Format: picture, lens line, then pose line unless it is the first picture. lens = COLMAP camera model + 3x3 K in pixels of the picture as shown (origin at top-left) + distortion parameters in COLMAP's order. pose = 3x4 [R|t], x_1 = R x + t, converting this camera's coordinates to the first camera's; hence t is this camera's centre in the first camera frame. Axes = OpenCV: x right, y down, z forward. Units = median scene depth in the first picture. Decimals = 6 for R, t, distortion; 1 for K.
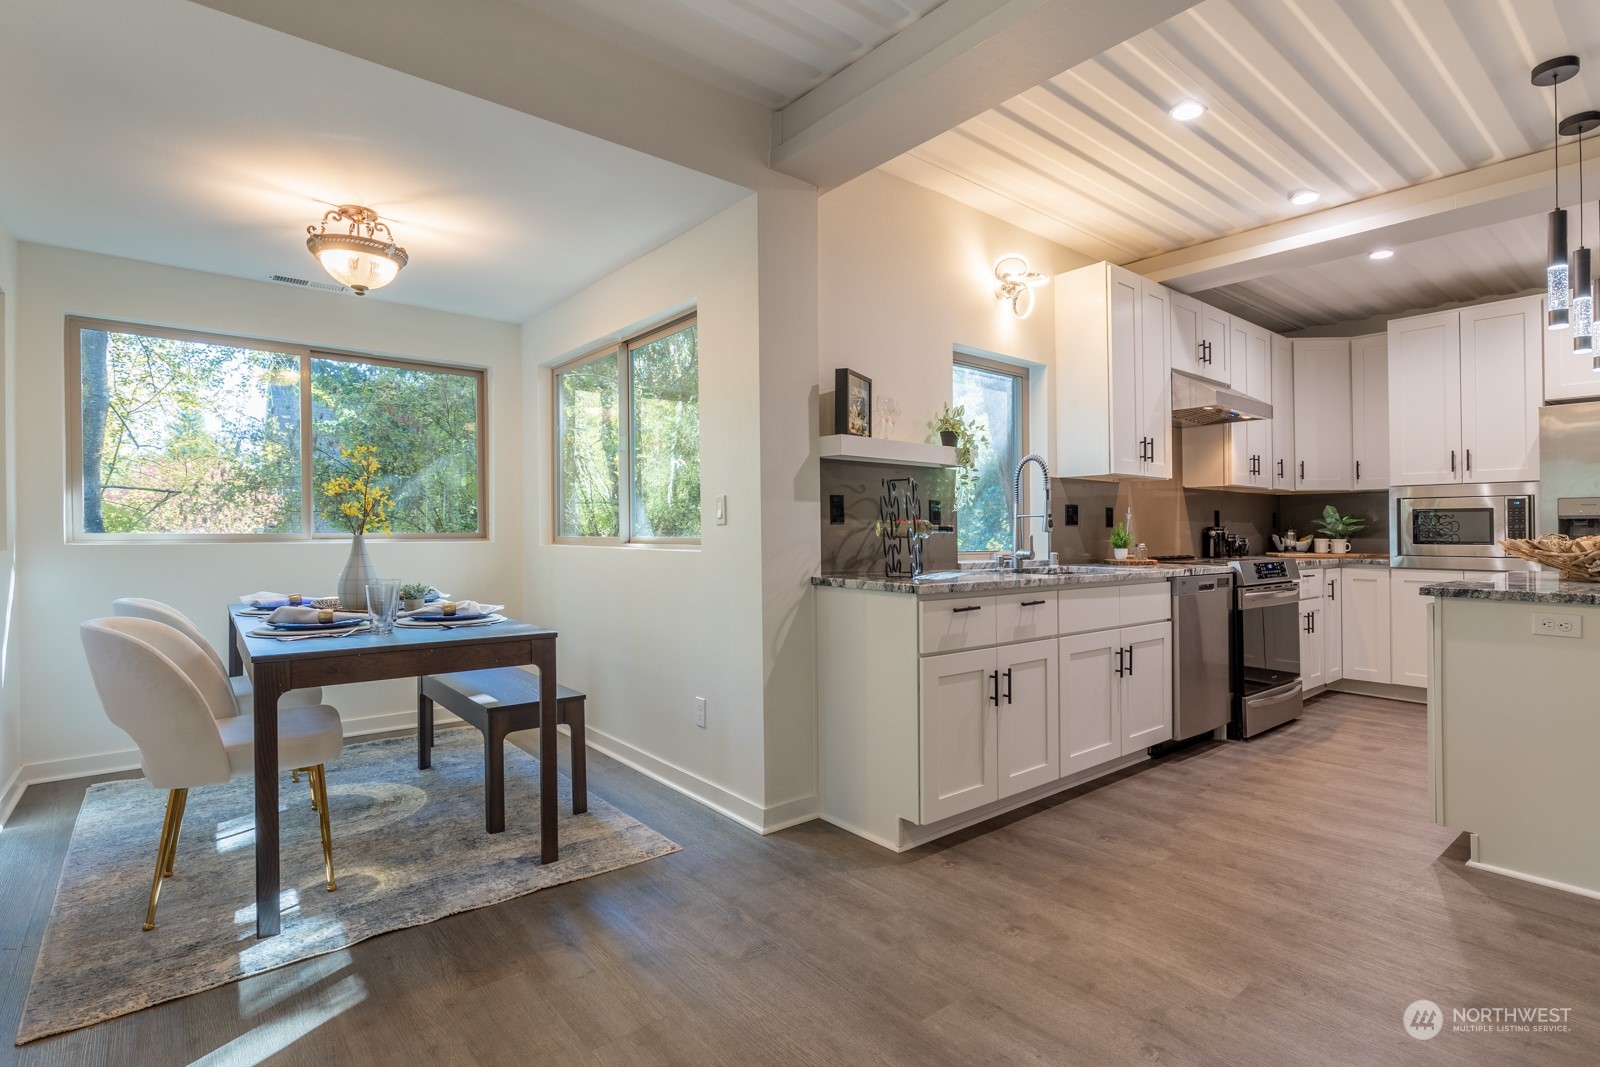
lens RADIAL K [[780.5, 0, 849.3], [0, 780.5, 528.8], [0, 0, 1]] dist [-0.003650, -0.000772]
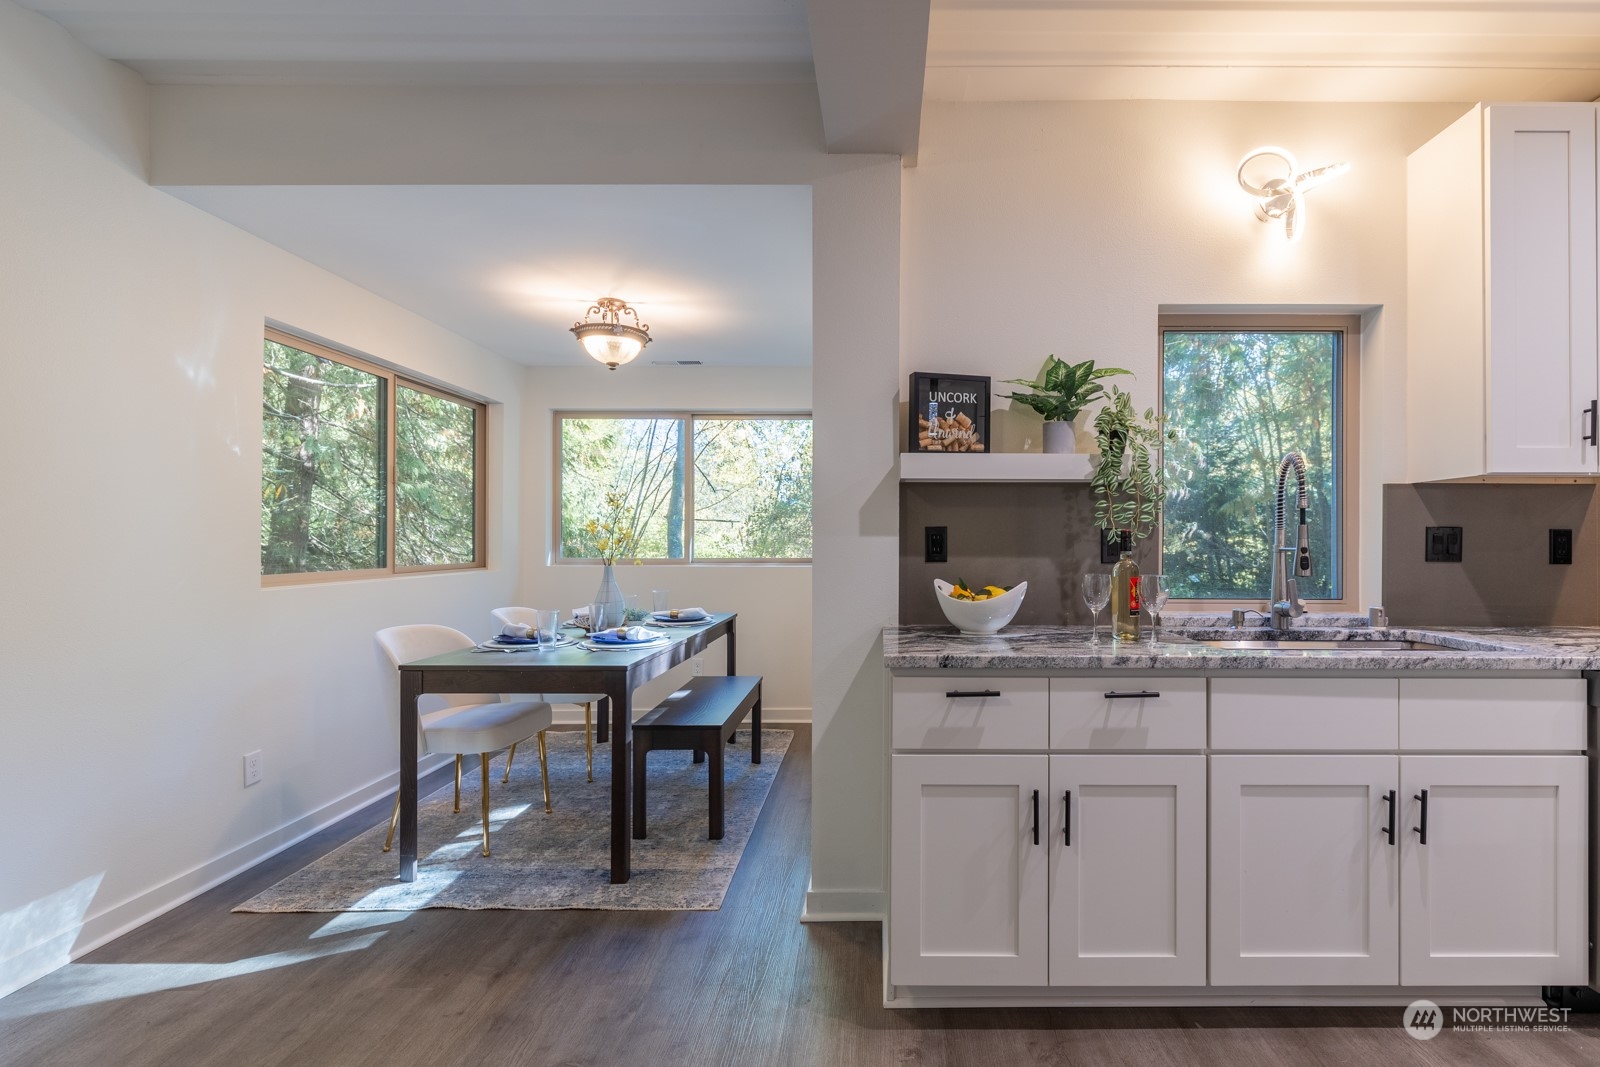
lens RADIAL K [[735.5, 0, 896.8], [0, 735.5, 541.3], [0, 0, 1]] dist [0.002434, -0.000023]
pose [[0.761082, -0.001880, -0.648653, 0.332796], [0.002078, 0.999998, -0.000459, -0.020771], [0.648652, -0.000998, 0.761084, 0.292404]]
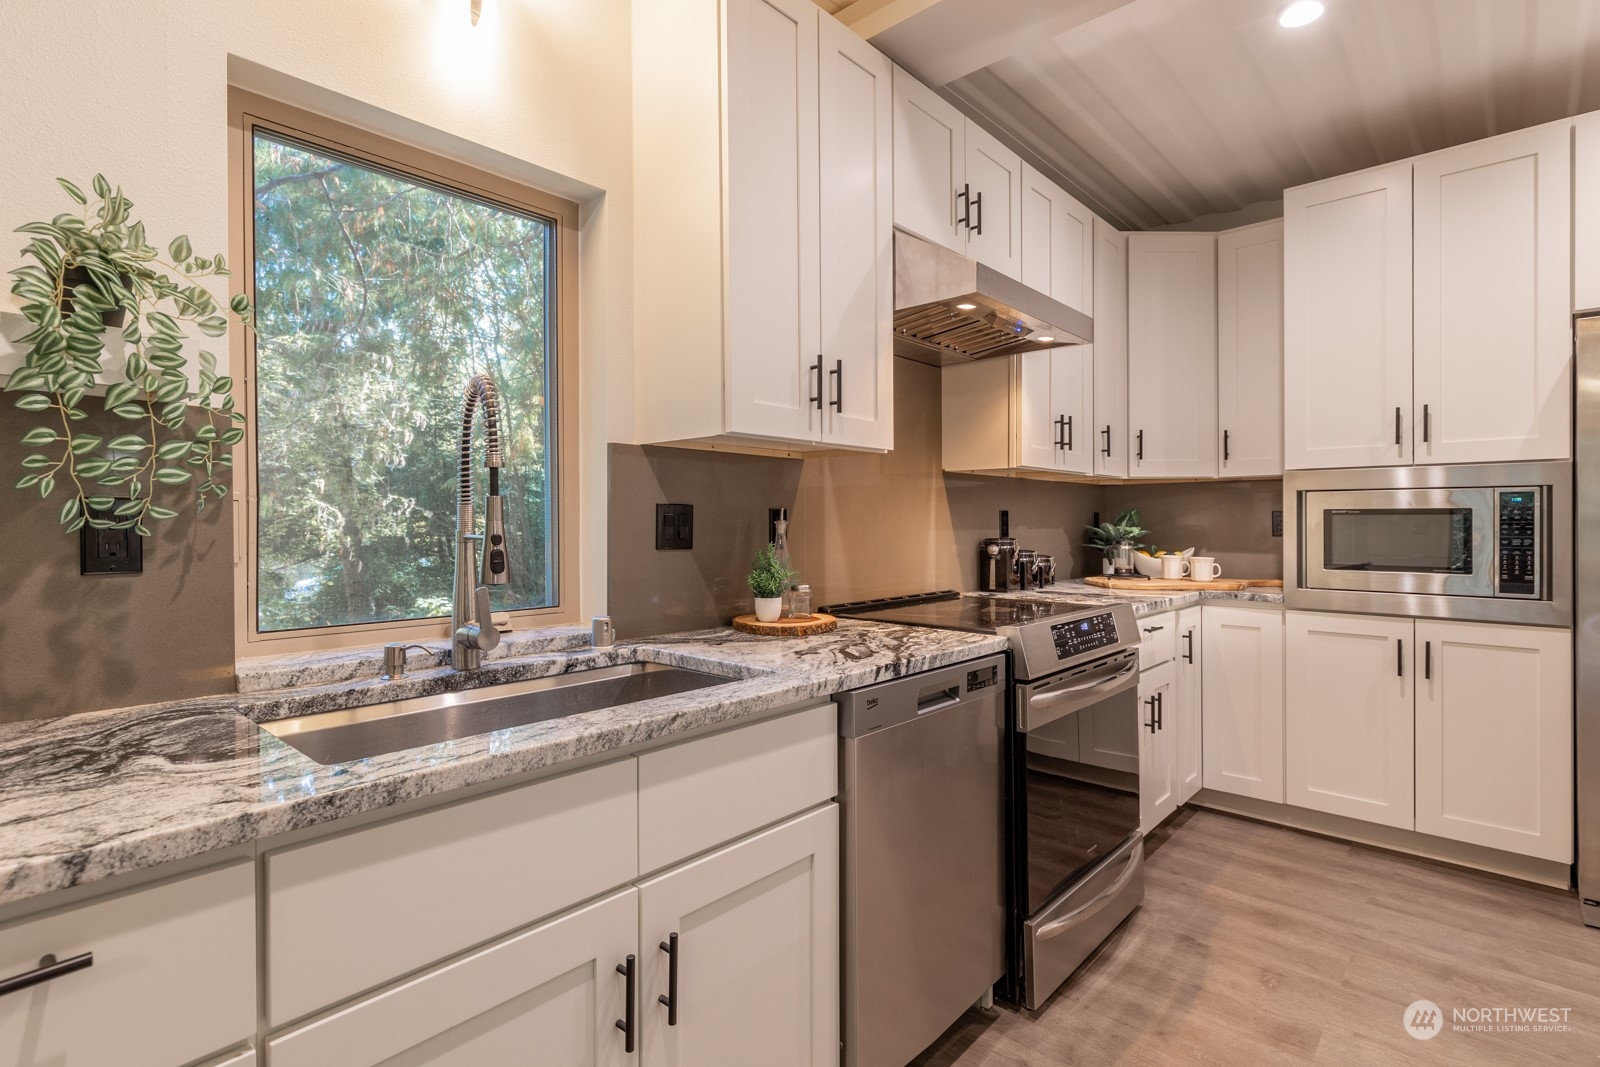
lens RADIAL K [[767.6, 0, 754.2], [0, 767.6, 538.3], [0, 0, 1]] dist [0.004626, -0.000508]
pose [[0.997029, -0.005130, 0.076859, 0.297573], [0.003281, 0.999703, 0.024168, -0.021939], [-0.076960, -0.023845, 0.996749, 0.539407]]
